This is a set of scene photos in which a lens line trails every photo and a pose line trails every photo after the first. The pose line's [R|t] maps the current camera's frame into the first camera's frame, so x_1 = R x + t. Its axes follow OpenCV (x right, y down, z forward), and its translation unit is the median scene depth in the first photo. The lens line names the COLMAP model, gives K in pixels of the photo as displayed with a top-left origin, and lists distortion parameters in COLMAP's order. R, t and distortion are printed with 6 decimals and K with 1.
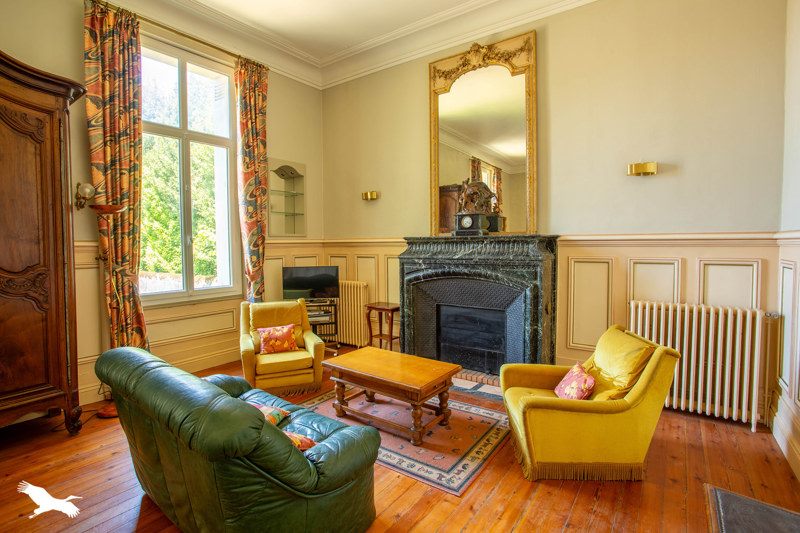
lens RADIAL K [[385.1, 0, 400.0], [0, 385.1, 266.5], [0, 0, 1]] dist [-0.045259, 0.000245]
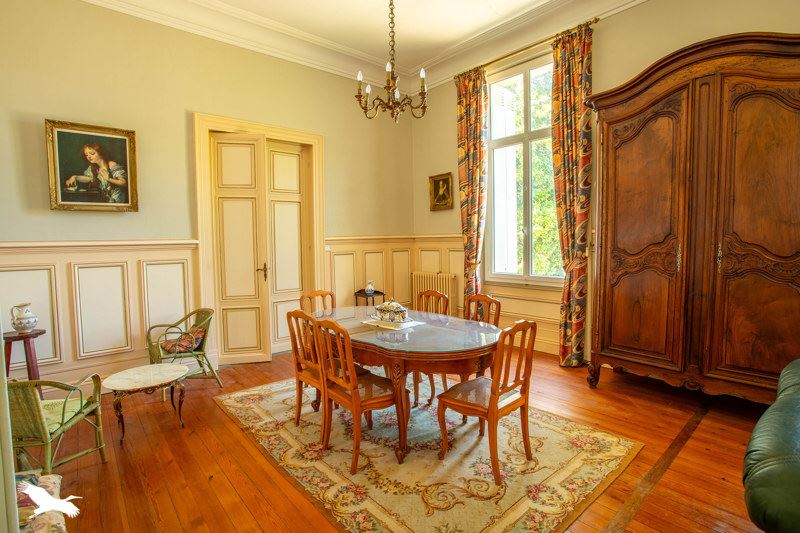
lens RADIAL K [[385.1, 0, 400.0], [0, 385.1, 266.5], [0, 0, 1]] dist [-0.045259, 0.000245]
pose [[-0.250537, 0.071595, -0.965456, 0.618699], [-0.023749, 0.996507, 0.080060, -0.045283], [0.967816, 0.042986, -0.247962, 0.901389]]
